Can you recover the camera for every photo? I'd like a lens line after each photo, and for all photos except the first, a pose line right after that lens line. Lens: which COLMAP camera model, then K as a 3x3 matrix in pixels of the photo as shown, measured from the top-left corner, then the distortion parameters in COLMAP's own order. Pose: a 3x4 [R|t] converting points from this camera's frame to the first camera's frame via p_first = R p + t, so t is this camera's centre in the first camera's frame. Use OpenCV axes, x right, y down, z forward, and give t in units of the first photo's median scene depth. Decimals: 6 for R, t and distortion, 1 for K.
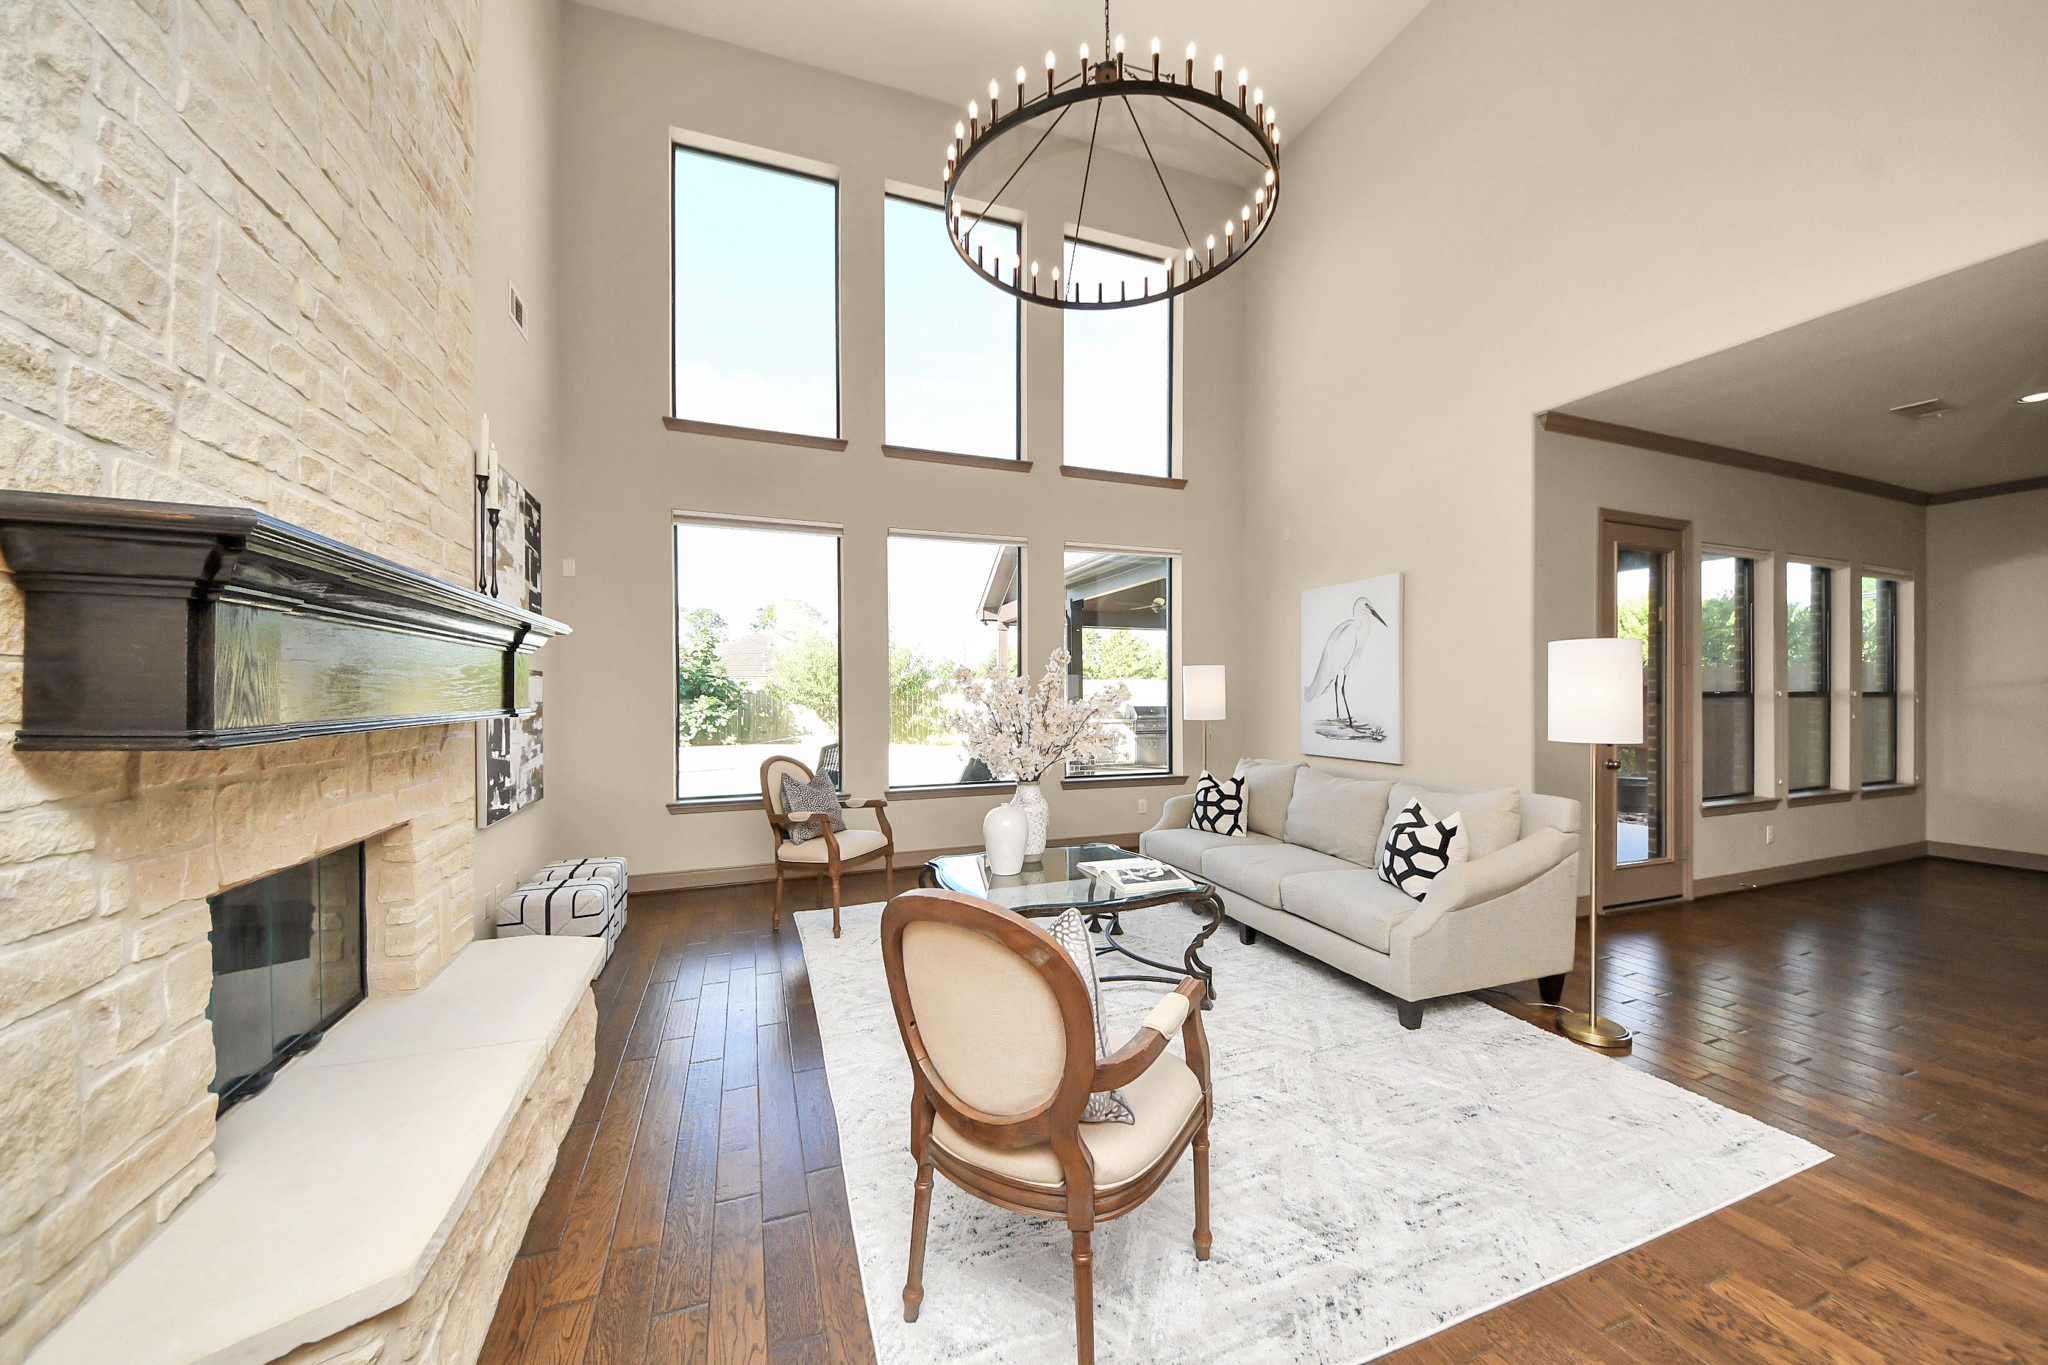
lens RADIAL K [[722.2, 0, 1019.7], [0, 722.2, 692.0], [0, 0, 1]] dist [0.036328, -0.024686]
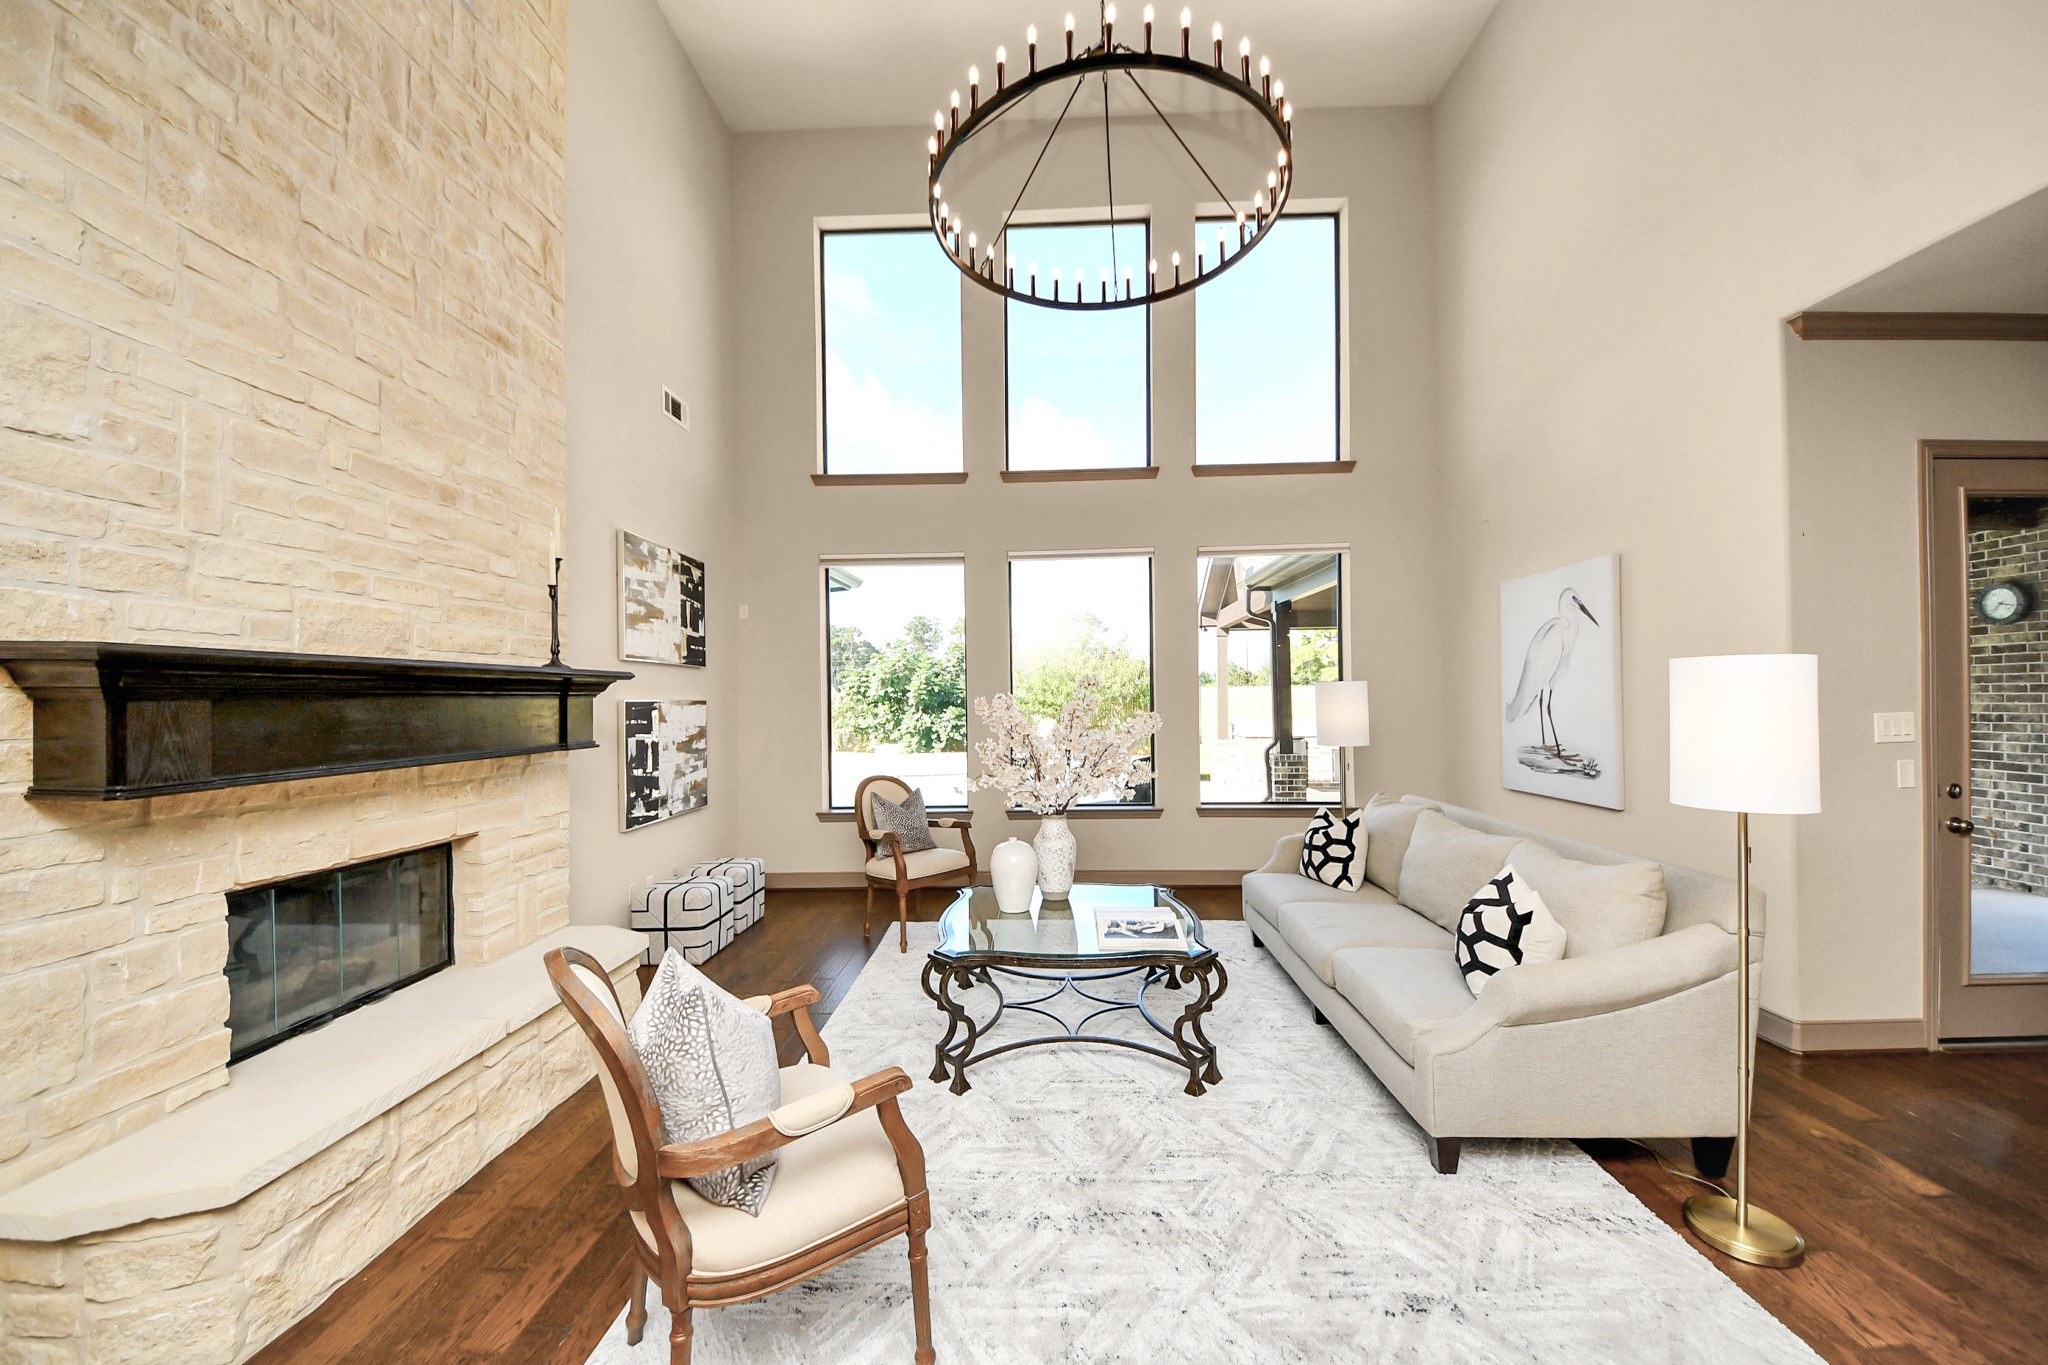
lens RADIAL K [[722.2, 0, 1019.7], [0, 722.2, 692.0], [0, 0, 1]] dist [0.036328, -0.024686]
pose [[0.924192, -0.013357, -0.381695, 0.359581], [0.011354, 0.999907, -0.007500, -0.034270], [0.381760, 0.002597, 0.924258, 0.105111]]
